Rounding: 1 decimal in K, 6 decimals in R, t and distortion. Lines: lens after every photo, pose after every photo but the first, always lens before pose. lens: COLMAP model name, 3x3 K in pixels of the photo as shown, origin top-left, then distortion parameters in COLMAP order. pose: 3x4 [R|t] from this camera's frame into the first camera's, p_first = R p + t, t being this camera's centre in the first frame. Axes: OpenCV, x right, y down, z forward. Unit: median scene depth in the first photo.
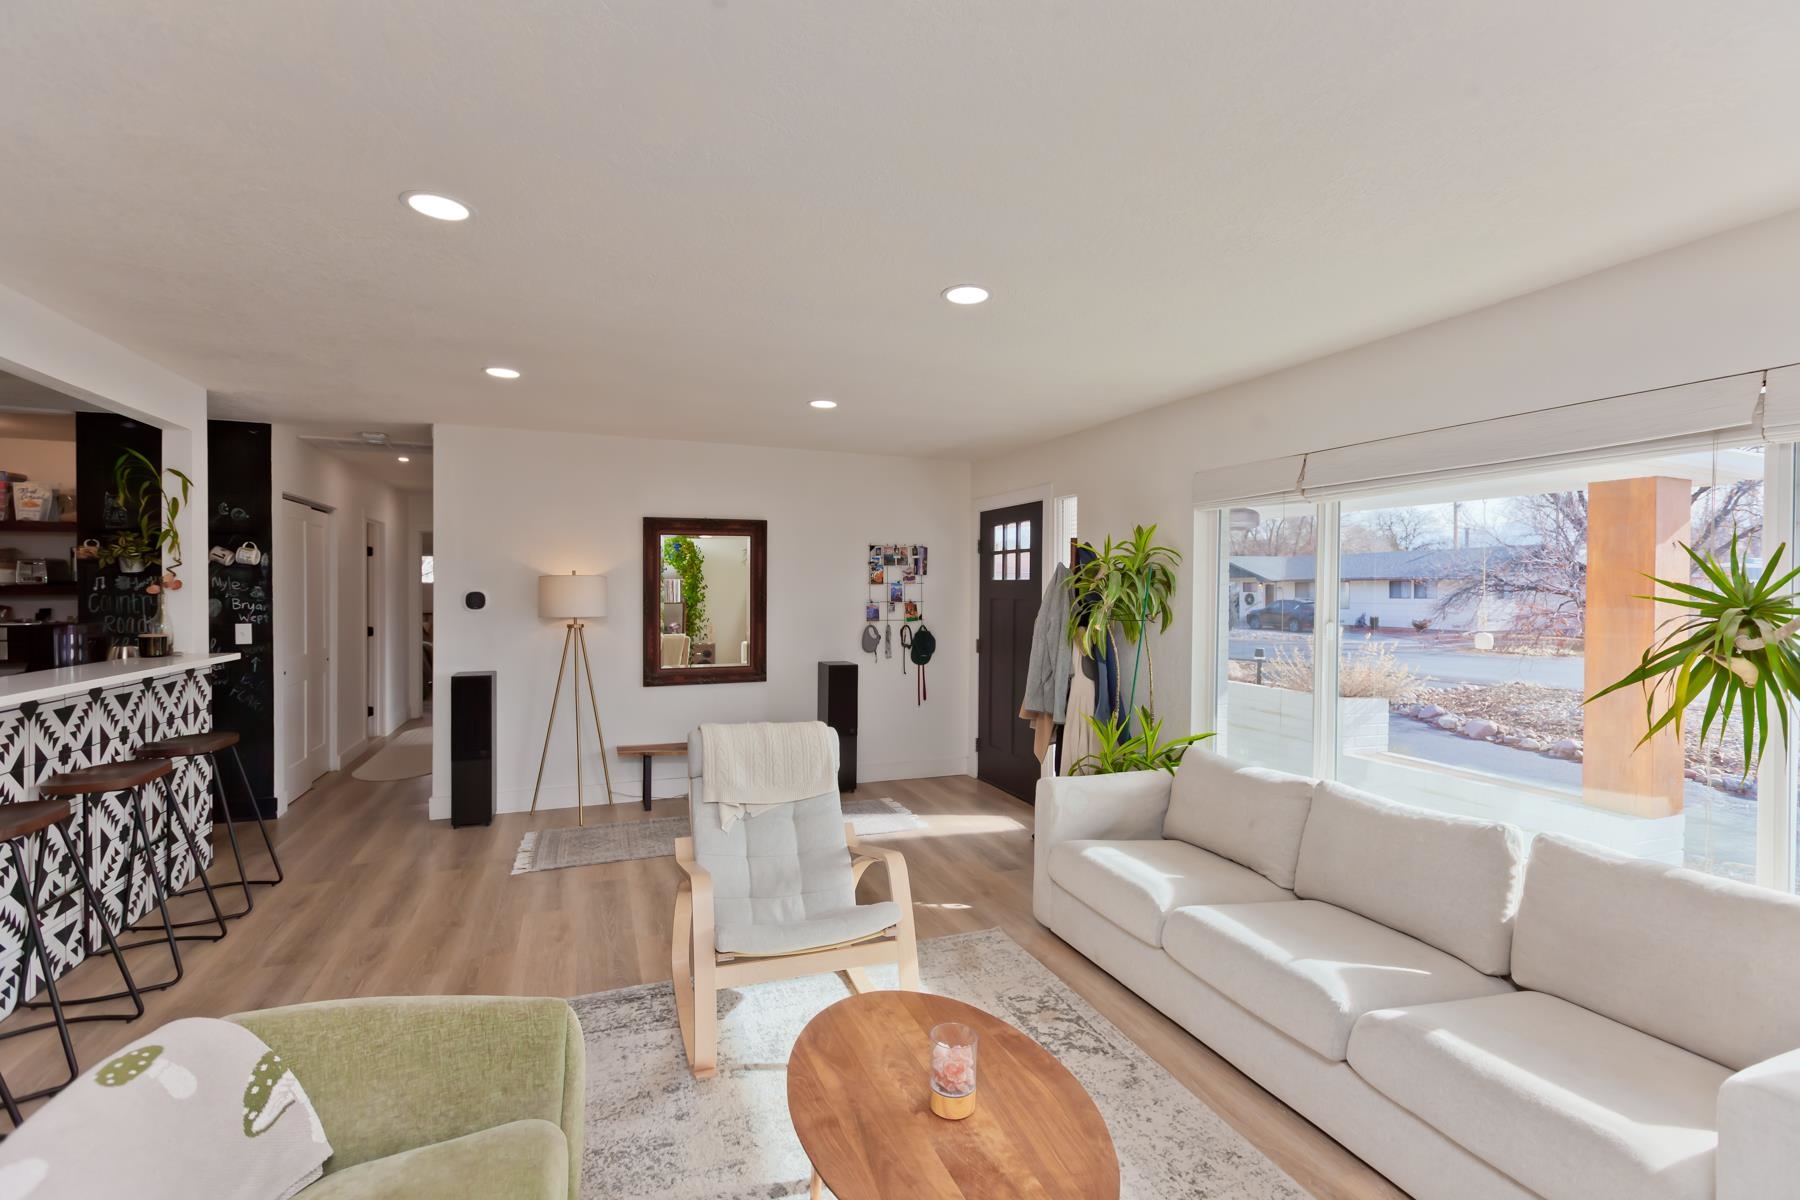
lens RADIAL K [[804.9, 0, 900.0], [0, 804.9, 600.0], [0, 0, 1]] dist [0.005609, -0.002434]
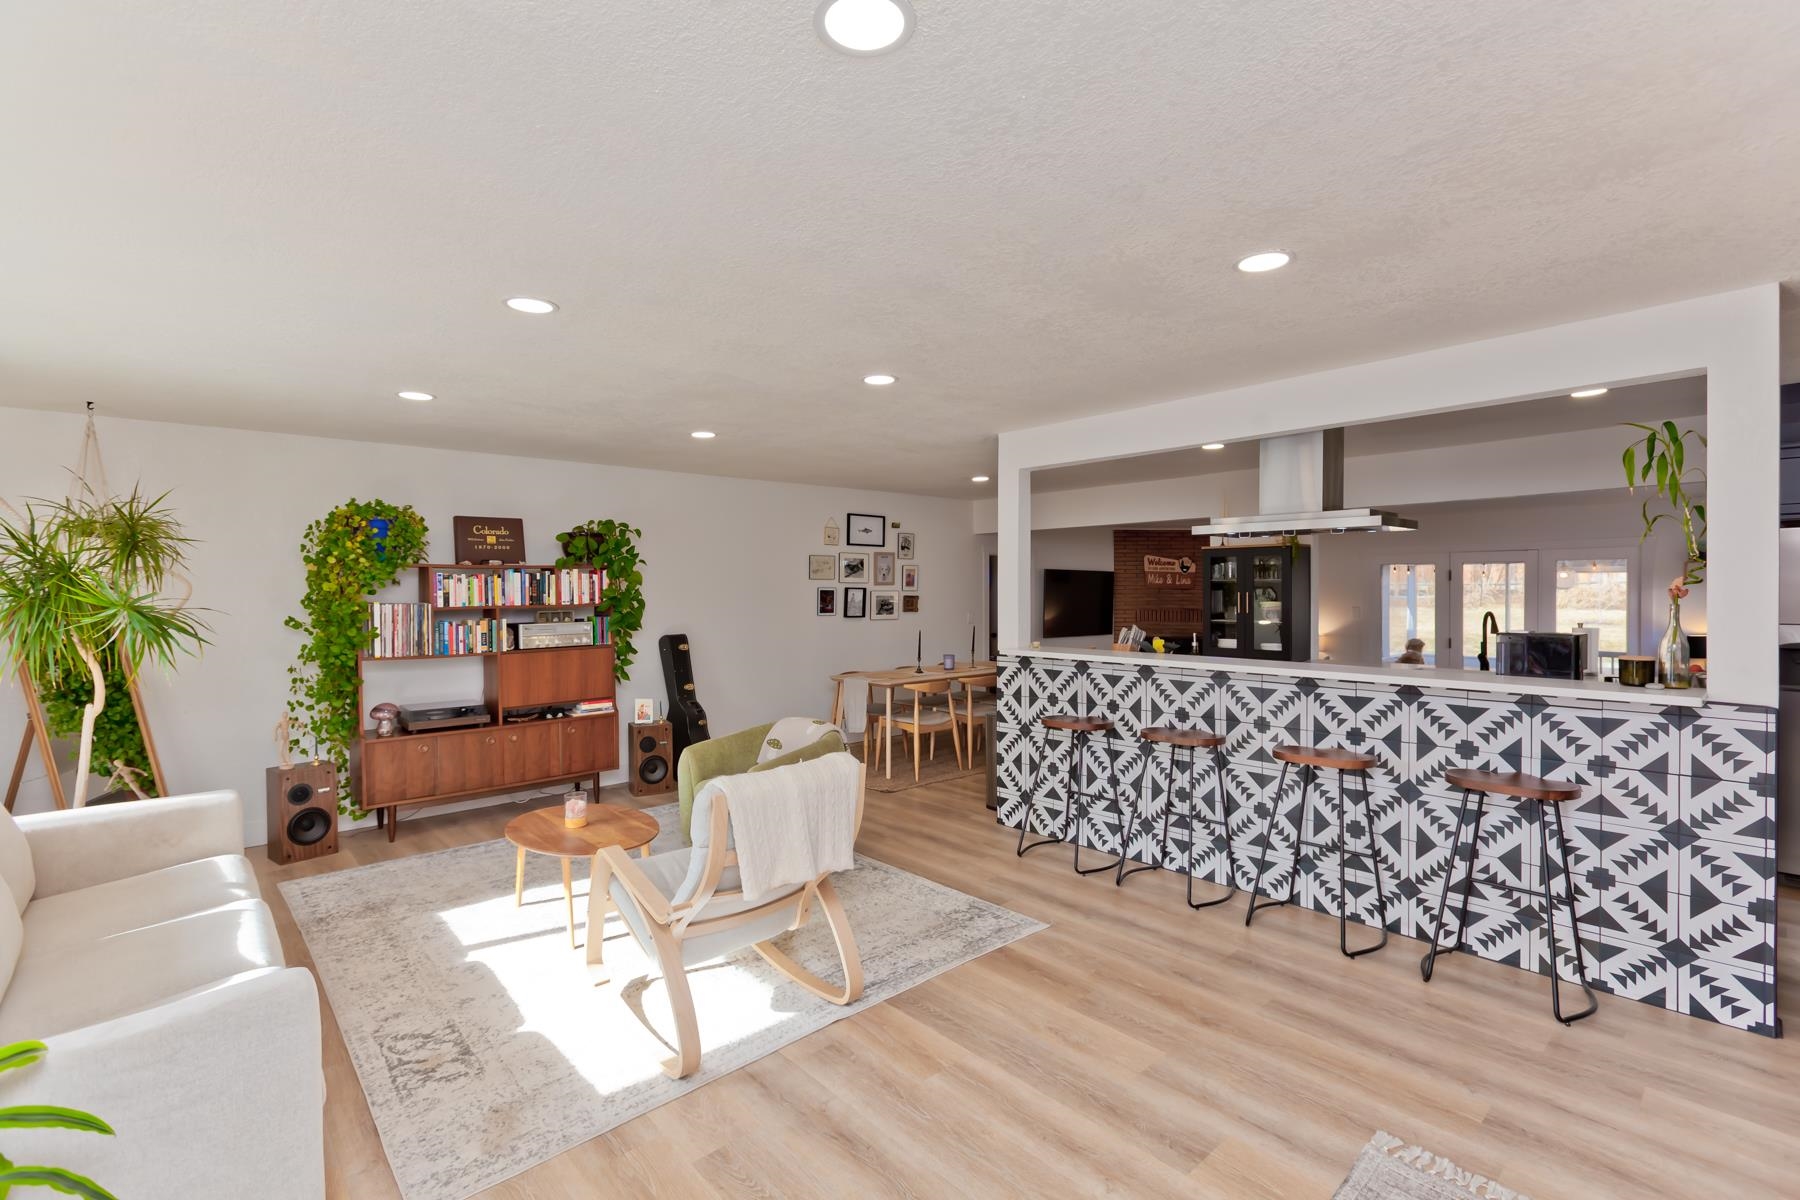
lens RADIAL K [[804.9, 0, 900.0], [0, 804.9, 600.0], [0, 0, 1]] dist [0.005609, -0.002434]
pose [[-0.936567, 0.003132, -0.350474, 0.002585], [-0.004905, 0.999745, 0.022041, -0.022448], [0.350454, 0.022362, -0.936313, 1.359164]]
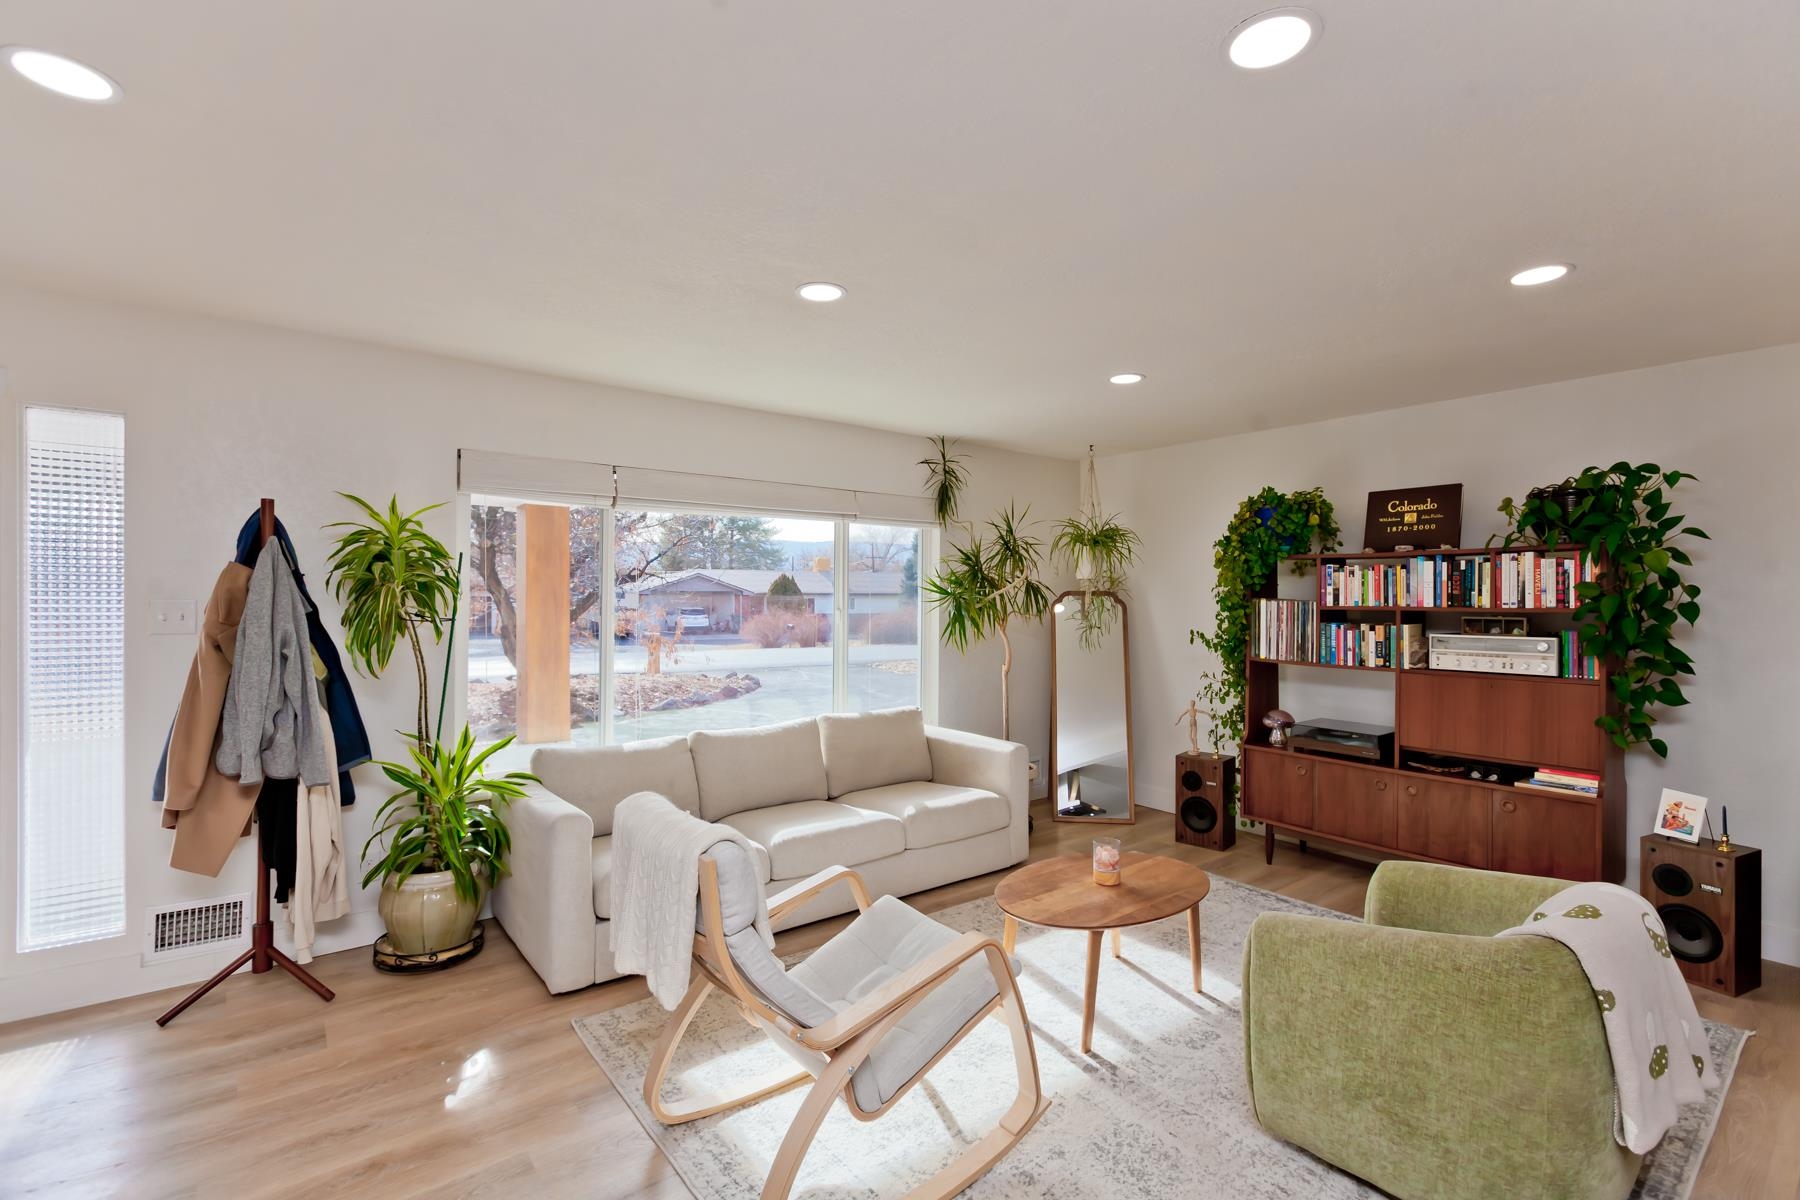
lens RADIAL K [[804.9, 0, 900.0], [0, 804.9, 600.0], [0, 0, 1]] dist [0.005609, -0.002434]
pose [[-0.287423, -0.016249, 0.957666, -0.589798], [0.002950, 0.999836, 0.017850, -0.008339], [-0.957799, 0.007956, -0.287328, 0.770584]]
